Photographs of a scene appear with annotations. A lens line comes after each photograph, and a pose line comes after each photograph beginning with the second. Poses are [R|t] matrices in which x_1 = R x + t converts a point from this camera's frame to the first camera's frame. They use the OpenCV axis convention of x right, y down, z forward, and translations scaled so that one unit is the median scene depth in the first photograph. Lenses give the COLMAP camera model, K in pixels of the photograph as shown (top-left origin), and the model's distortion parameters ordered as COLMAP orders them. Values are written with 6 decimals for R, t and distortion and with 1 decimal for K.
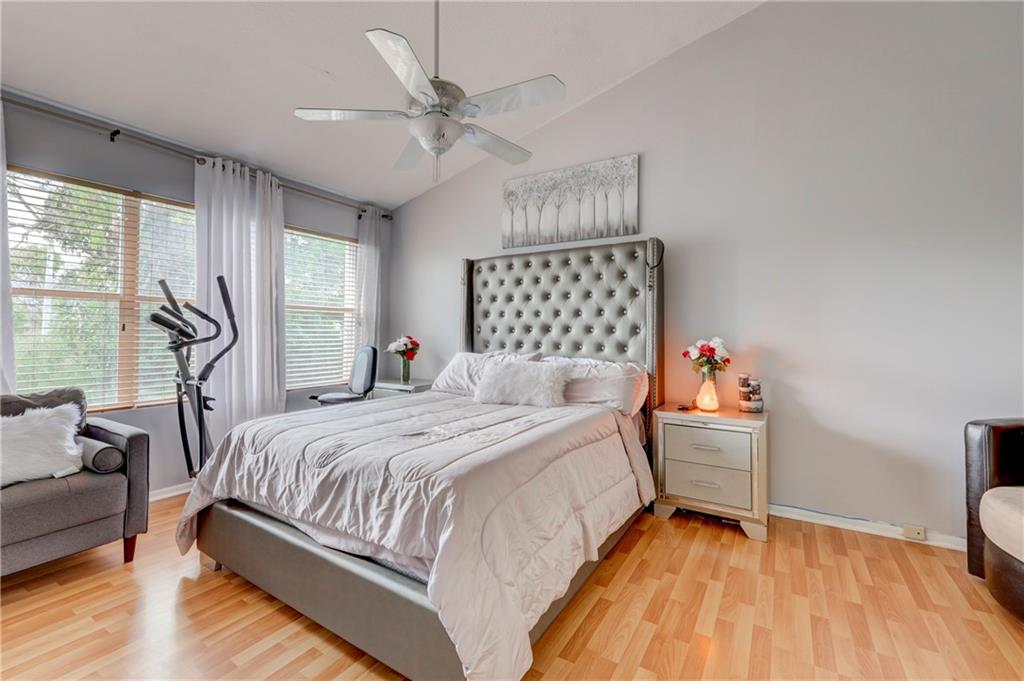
lens RADIAL K [[443.1, 0, 513.3], [0, 443.1, 327.7], [0, 0, 1]] dist [-0.001020, -0.000159]
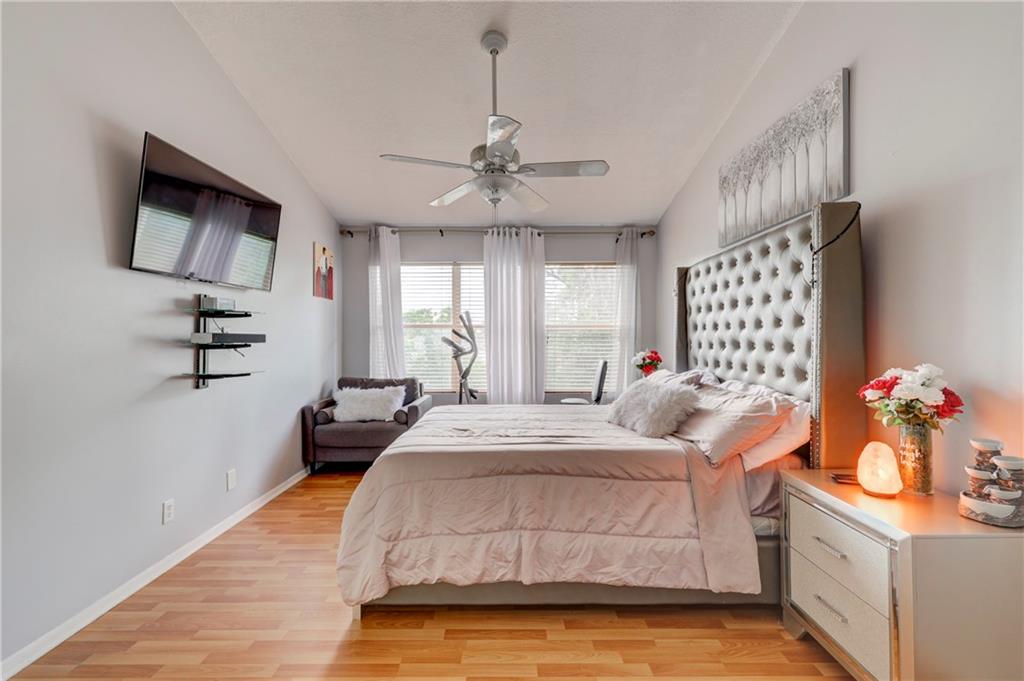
lens RADIAL K [[447.4, 0, 510.3], [0, 447.4, 342.6], [0, 0, 1]] dist [0.000867, 0.000071]
pose [[0.518678, -0.001192, -0.854969, 0.567229], [0.015640, 0.999845, 0.008094, -0.014711], [0.854827, -0.017570, 0.518616, 0.251927]]
